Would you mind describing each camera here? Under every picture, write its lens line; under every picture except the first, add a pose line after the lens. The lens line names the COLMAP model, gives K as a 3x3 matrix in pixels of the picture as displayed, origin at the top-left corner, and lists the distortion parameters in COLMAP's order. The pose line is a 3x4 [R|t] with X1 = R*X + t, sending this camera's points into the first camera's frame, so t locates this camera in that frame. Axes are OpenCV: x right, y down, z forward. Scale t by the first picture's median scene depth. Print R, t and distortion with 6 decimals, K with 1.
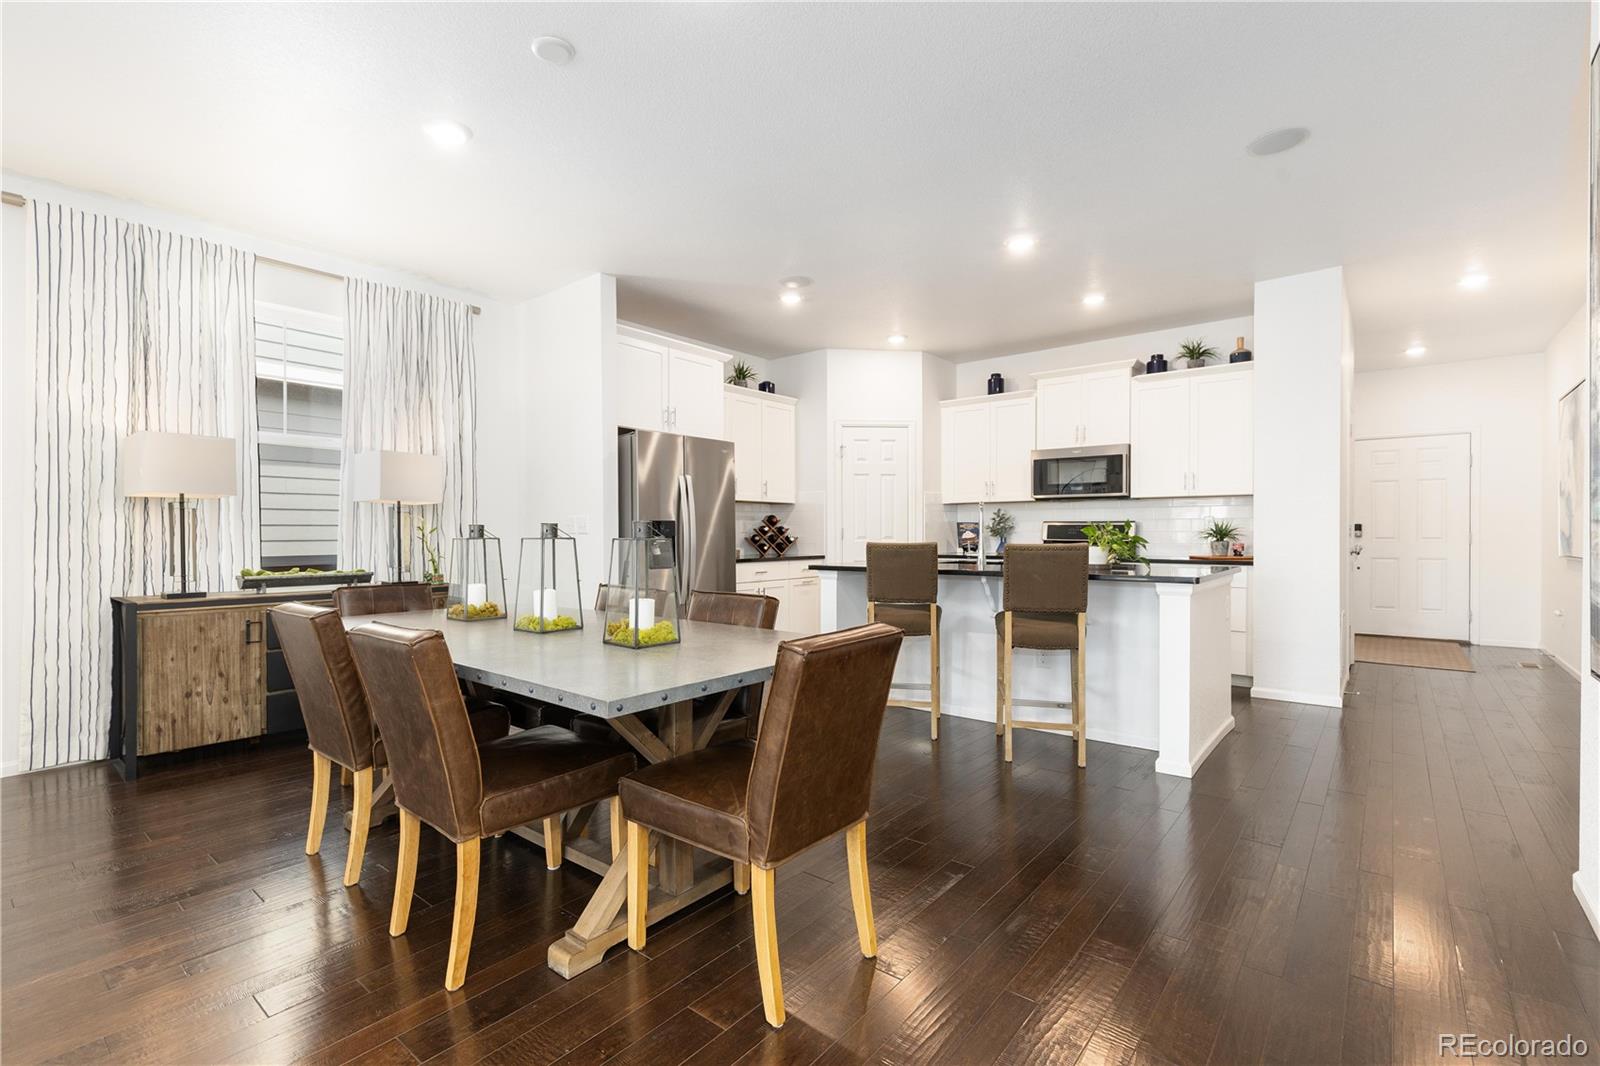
lens RADIAL K [[719.0, 0, 790.9], [0, 719.0, 541.0], [0, 0, 1]] dist [0.008863, -0.003310]
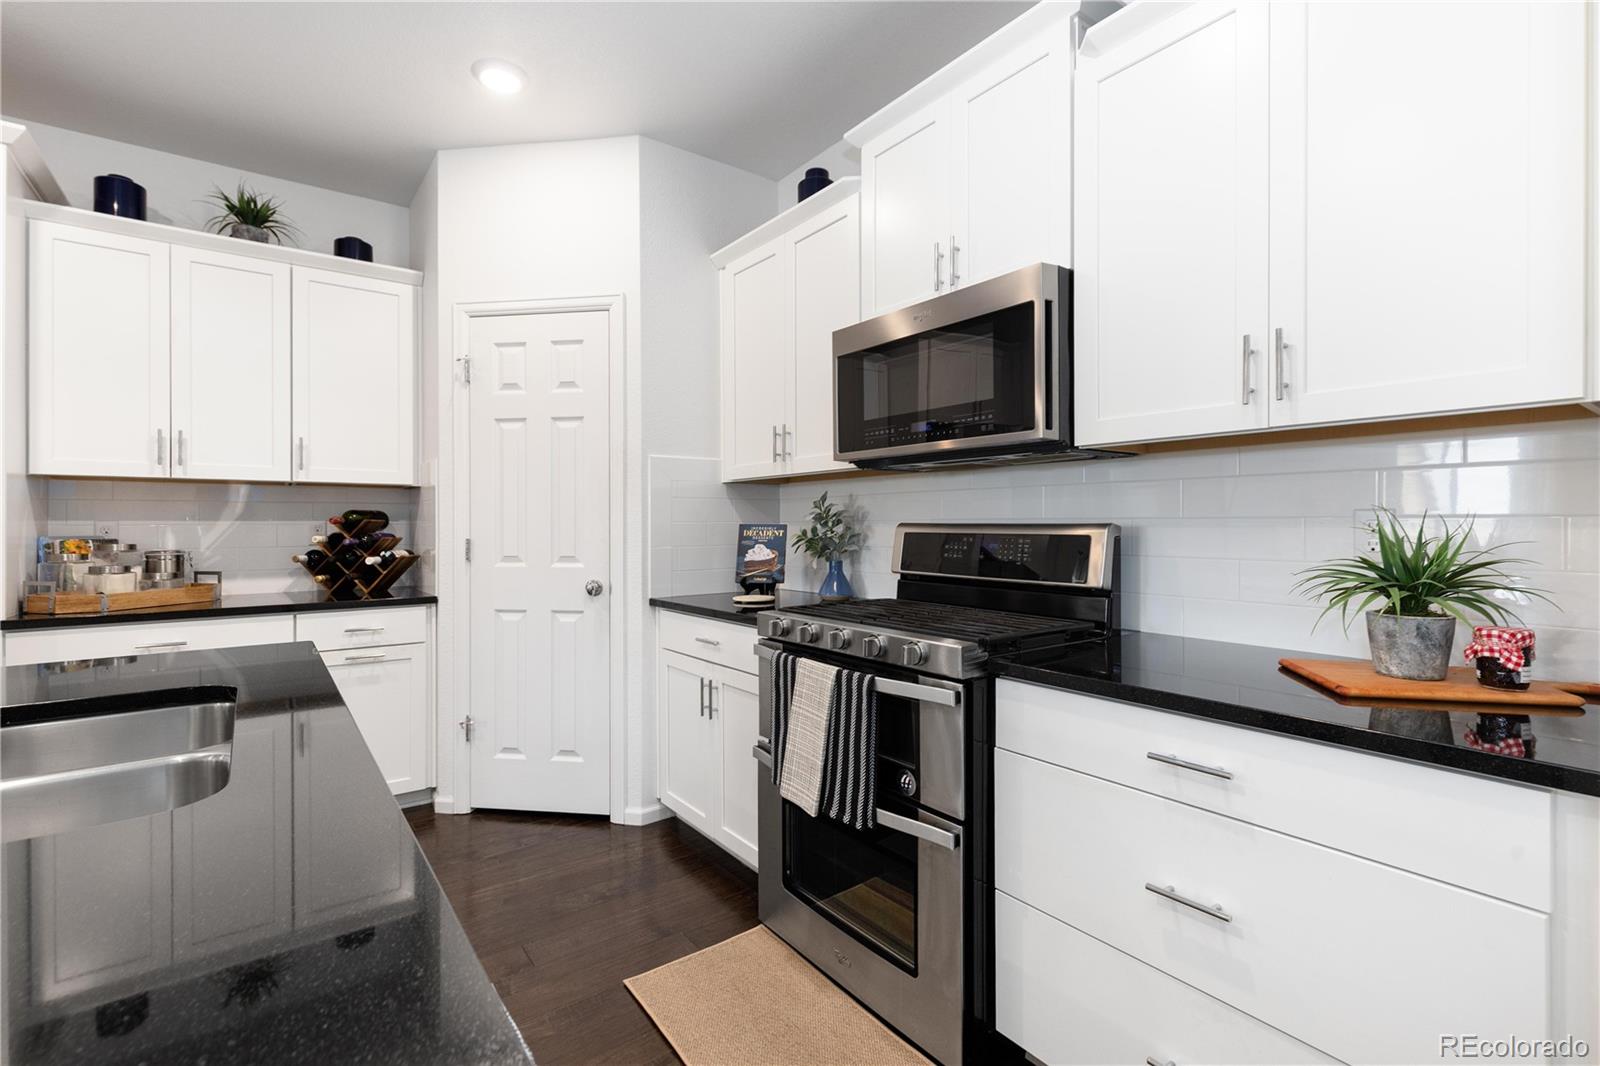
lens RADIAL K [[719.0, 0, 795.7], [0, 719.0, 524.3], [0, 0, 1]] dist [0.008863, -0.003310]
pose [[0.970727, -0.001383, -0.240181, 0.431573], [-0.001441, 0.999932, -0.011582, -0.024321], [0.240181, 0.011589, 0.970659, 0.682207]]
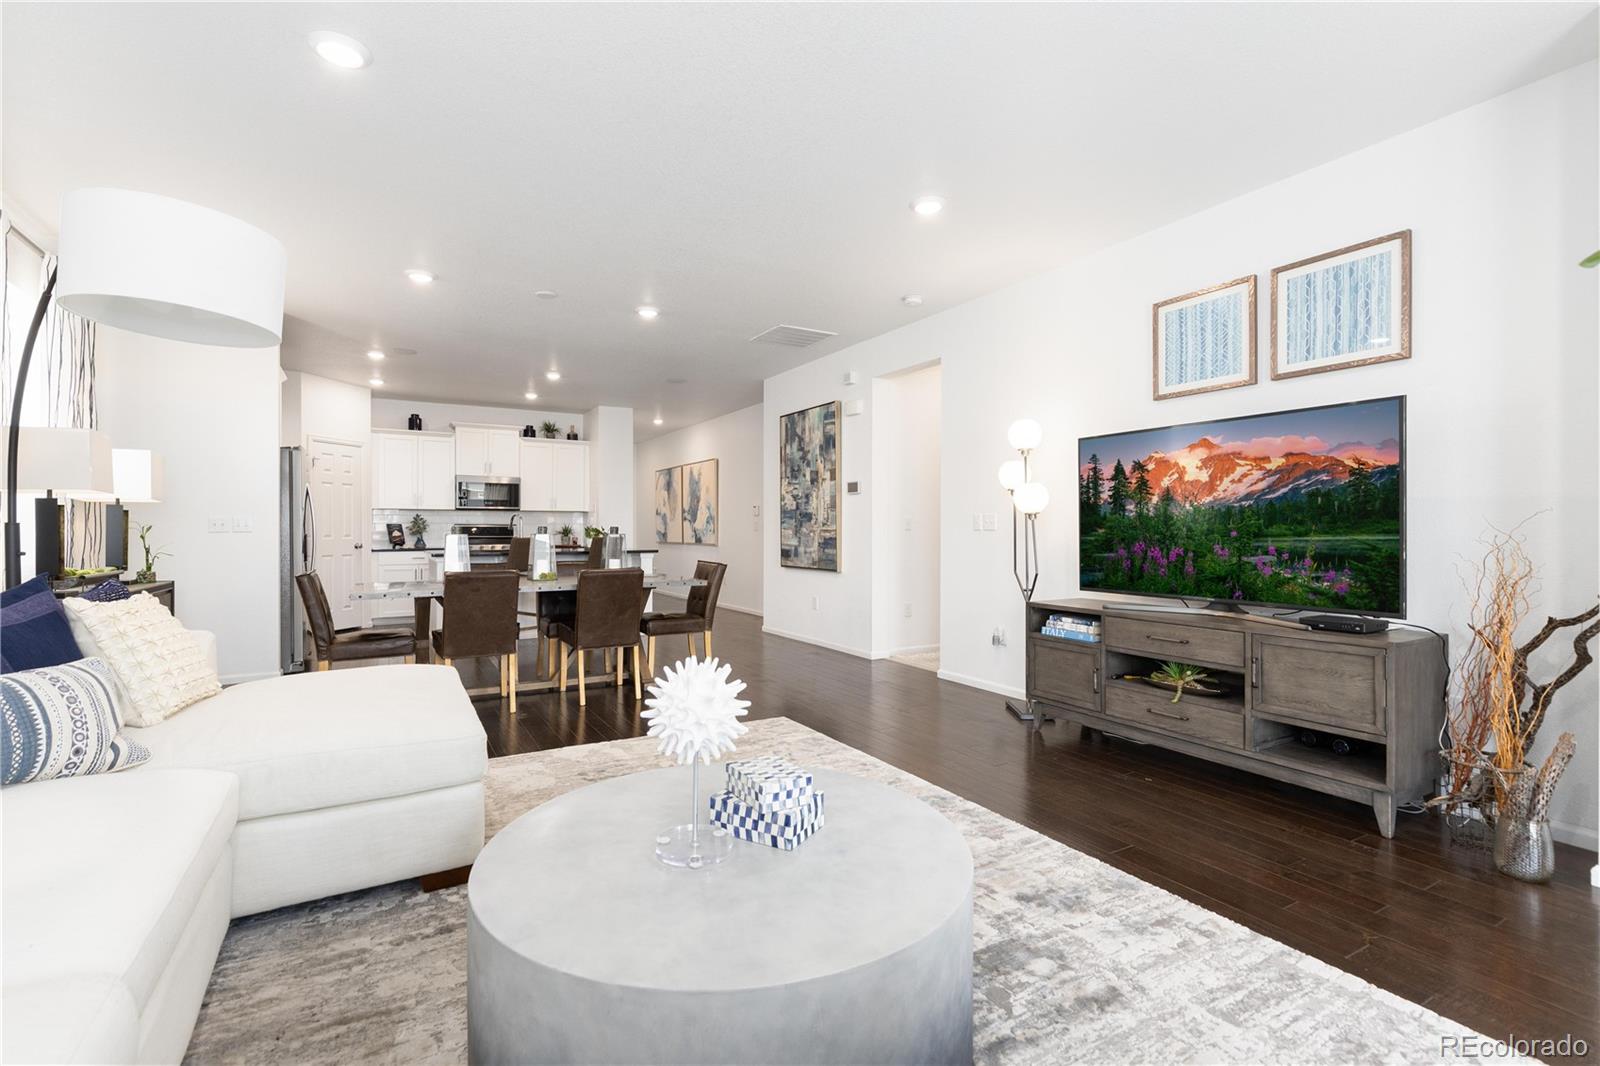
lens RADIAL K [[719.0, 0, 802.9], [0, 719.0, 534.0], [0, 0, 1]] dist [0.008863, -0.003310]
pose [[0.343562, -0.003345, 0.939124, -0.856349], [0.013247, 0.999911, -0.001285, 0.004724], [-0.939037, 0.012882, 0.343576, -0.176468]]
